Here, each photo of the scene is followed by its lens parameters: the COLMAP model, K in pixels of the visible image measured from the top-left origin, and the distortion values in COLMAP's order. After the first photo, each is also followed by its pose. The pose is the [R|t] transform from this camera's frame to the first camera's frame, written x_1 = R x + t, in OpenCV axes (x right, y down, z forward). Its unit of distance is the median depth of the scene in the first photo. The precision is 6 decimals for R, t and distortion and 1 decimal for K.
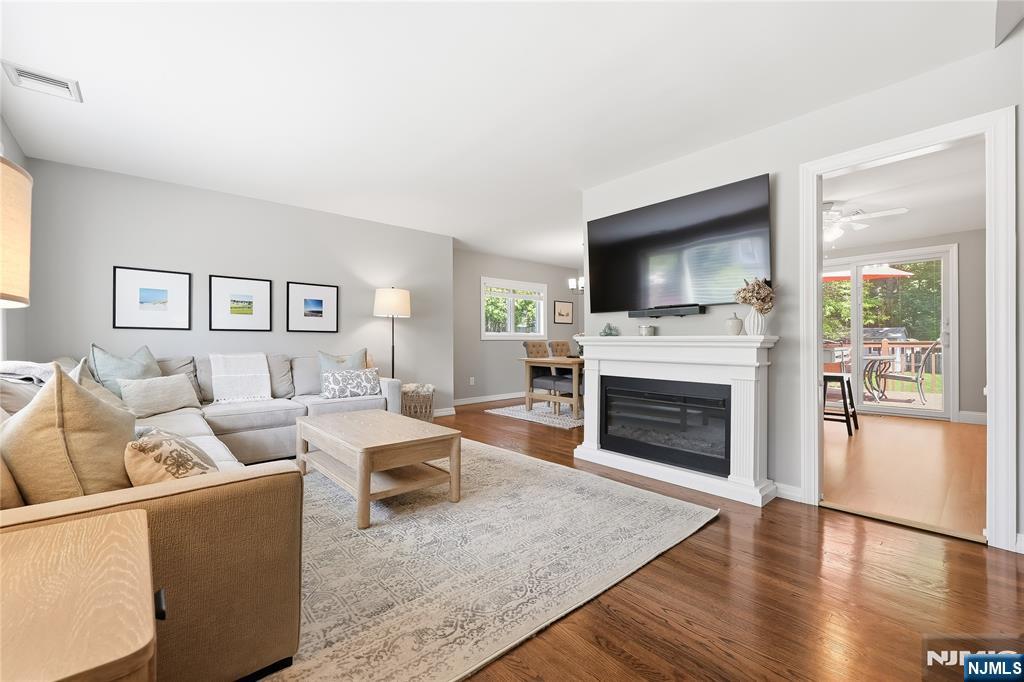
lens RADIAL K [[422.4, 0, 517.8], [0, 422.4, 349.5], [0, 0, 1]] dist [0.009486, 0.001029]
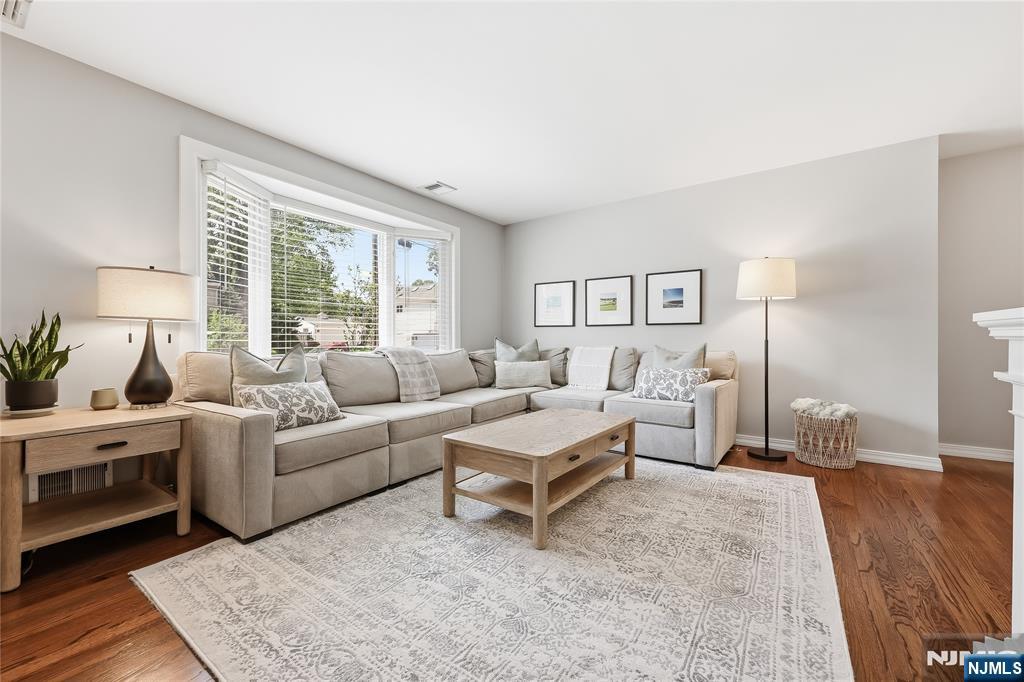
lens RADIAL K [[422.4, 0, 506.1], [0, 422.4, 348.8], [0, 0, 1]] dist [0.009486, 0.001029]
pose [[0.202735, 0.024236, -0.978934, 0.405551], [-0.015173, 0.999651, 0.021606, -0.004334], [0.979116, 0.010473, 0.203032, 0.569265]]
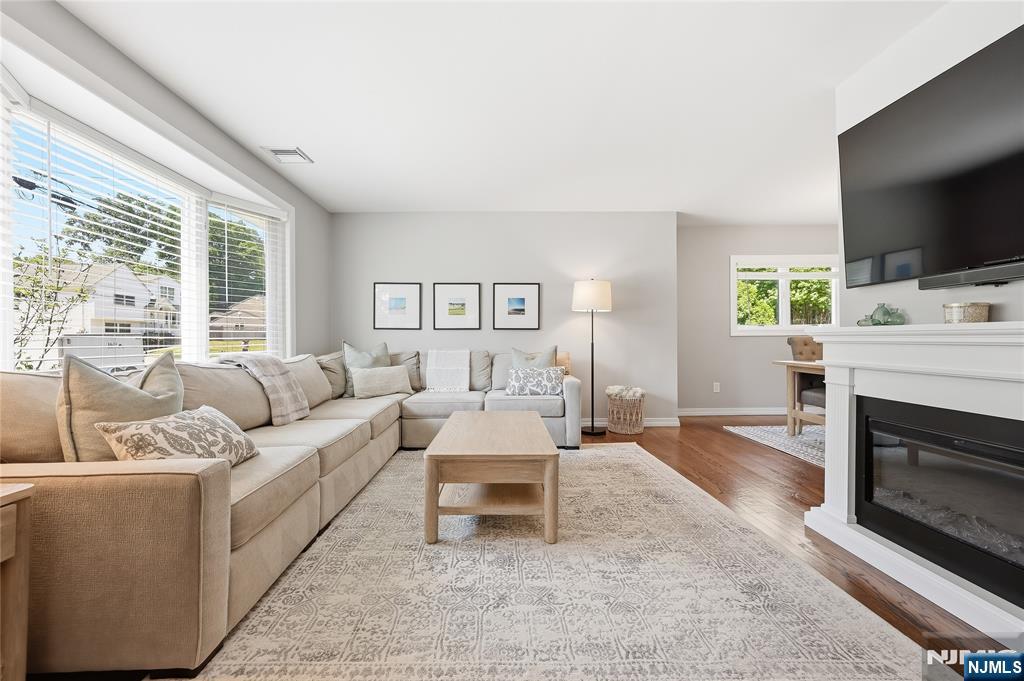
lens RADIAL K [[422.4, 0, 510.6], [0, 422.4, 344.4], [0, 0, 1]] dist [0.009486, 0.001029]
pose [[0.756301, 0.004333, -0.654209, 0.219394], [-0.008477, 0.999959, -0.003176, -0.001372], [0.654169, 0.007948, 0.756307, 0.260002]]
